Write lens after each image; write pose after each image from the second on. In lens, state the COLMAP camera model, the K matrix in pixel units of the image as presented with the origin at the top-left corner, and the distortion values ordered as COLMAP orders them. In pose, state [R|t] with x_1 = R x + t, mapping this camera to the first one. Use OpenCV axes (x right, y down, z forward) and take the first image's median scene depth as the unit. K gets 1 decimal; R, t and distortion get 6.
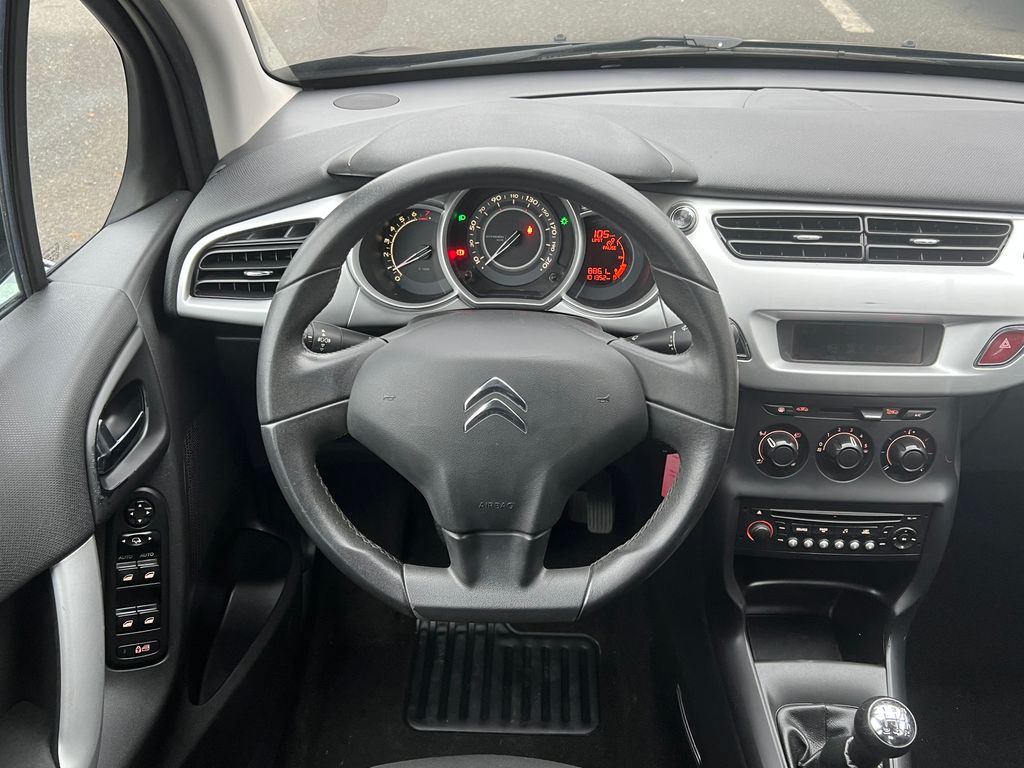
lens RADIAL K [[869.4, 0, 512.0], [0, 869.4, 384.0], [0, 0, 1]] dist [0.124914, -0.223592]
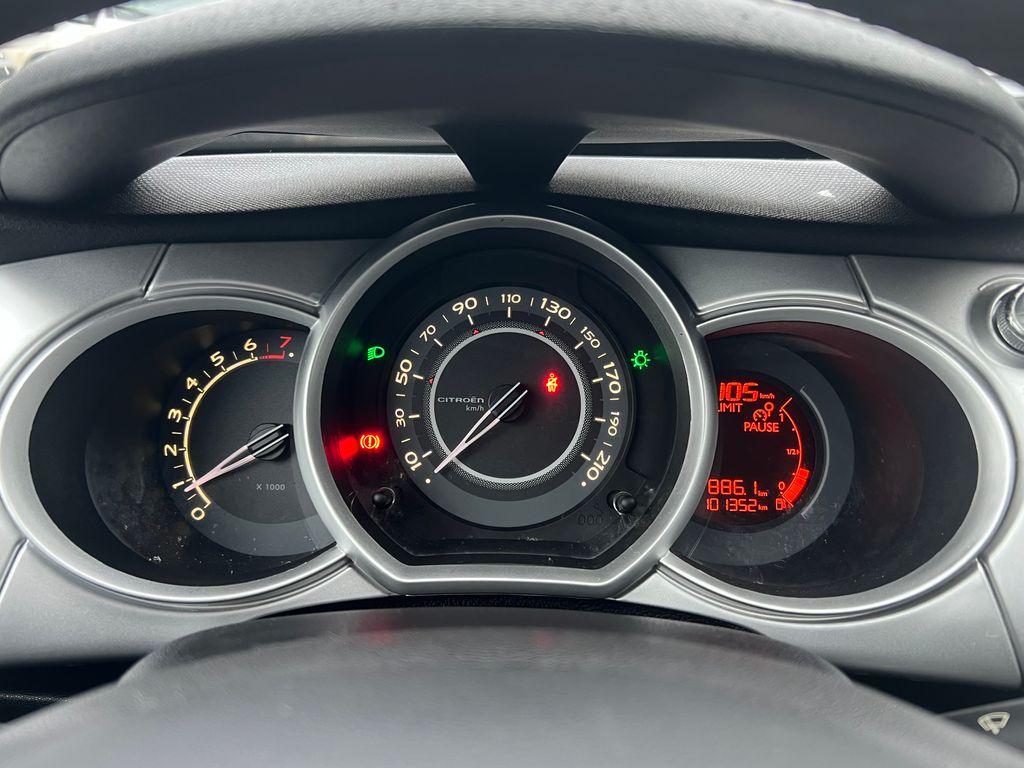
lens RADIAL K [[869.4, 0, 512.0], [0, 869.4, 384.0], [0, 0, 1]] dist [0.124914, -0.223592]
pose [[0.999614, -0.005695, 0.027201, -0.007814], [0.013011, 0.960781, -0.277003, -0.071056], [-0.024556, 0.277250, 0.960484, 0.646206]]
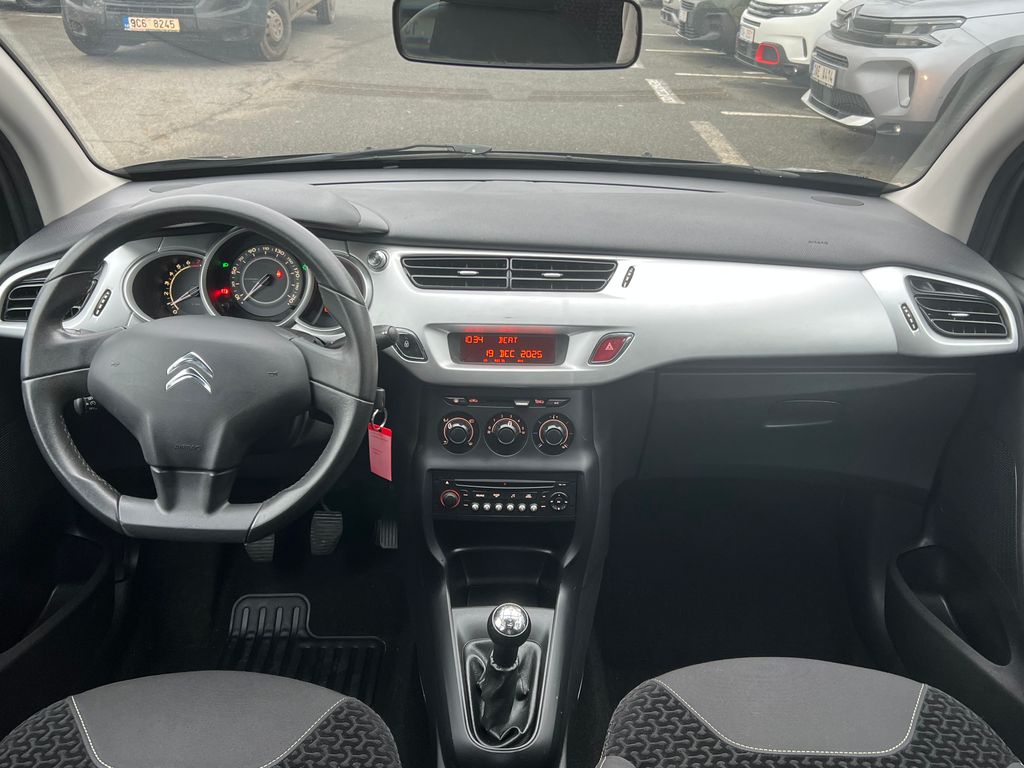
lens RADIAL K [[869.4, 0, 512.0], [0, 869.4, 384.0], [0, 0, 1]] dist [0.124914, -0.223592]
pose [[0.999328, -0.012001, 0.034645, 0.329867], [0.017025, 0.988752, -0.148591, 0.192176], [-0.032472, 0.149081, 0.988292, -0.292008]]
